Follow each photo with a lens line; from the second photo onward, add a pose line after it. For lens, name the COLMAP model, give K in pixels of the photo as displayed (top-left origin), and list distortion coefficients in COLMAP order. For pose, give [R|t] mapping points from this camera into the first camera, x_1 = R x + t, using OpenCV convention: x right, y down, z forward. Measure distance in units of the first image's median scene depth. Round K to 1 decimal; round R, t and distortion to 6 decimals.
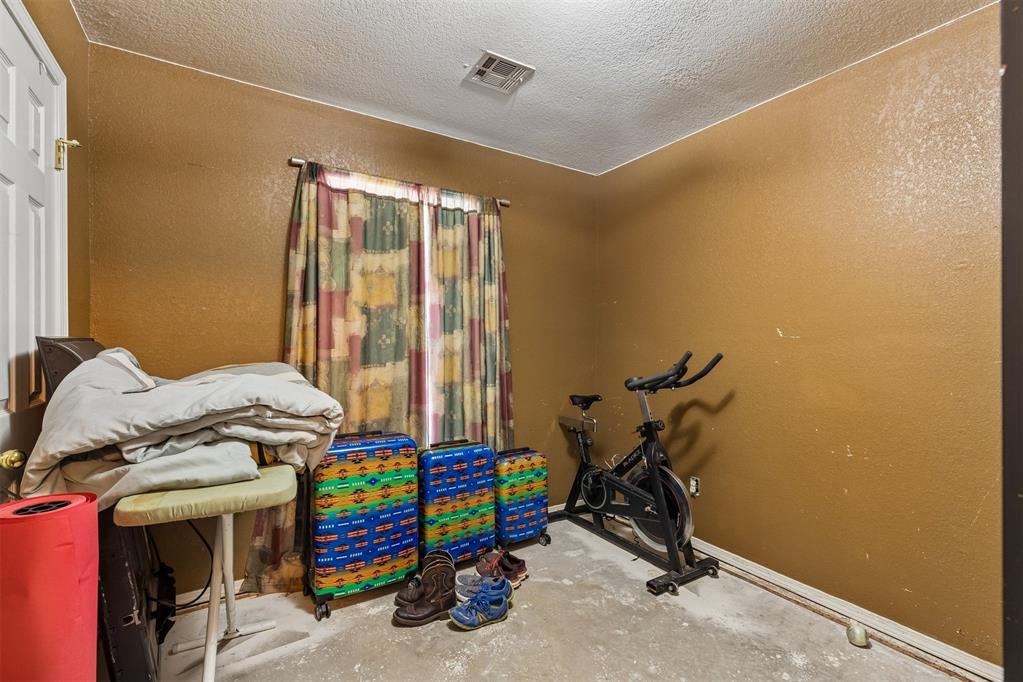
lens RADIAL K [[460.1, 0, 511.1], [0, 460.1, 344.9], [0, 0, 1]] dist [0.002103, 0.000047]
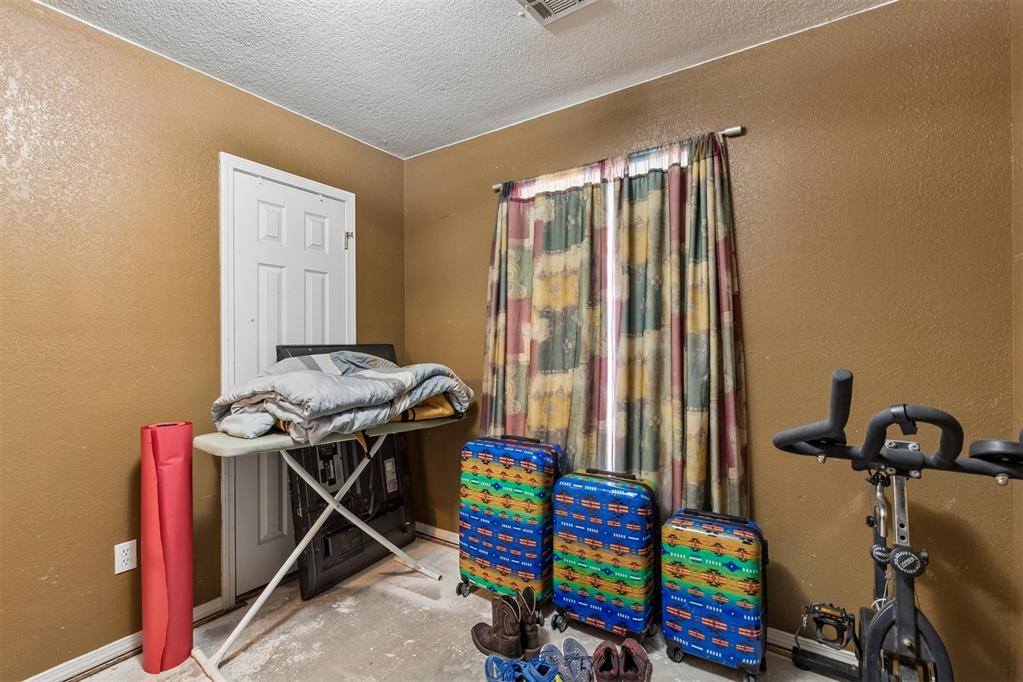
lens RADIAL K [[460.1, 0, 511.1], [0, 460.1, 344.9], [0, 0, 1]] dist [0.002103, 0.000047]
pose [[0.401972, -0.004211, -0.915642, 0.539415], [-0.001076, 0.999987, -0.005071, -0.004864], [0.915651, 0.003023, 0.401962, 0.537846]]
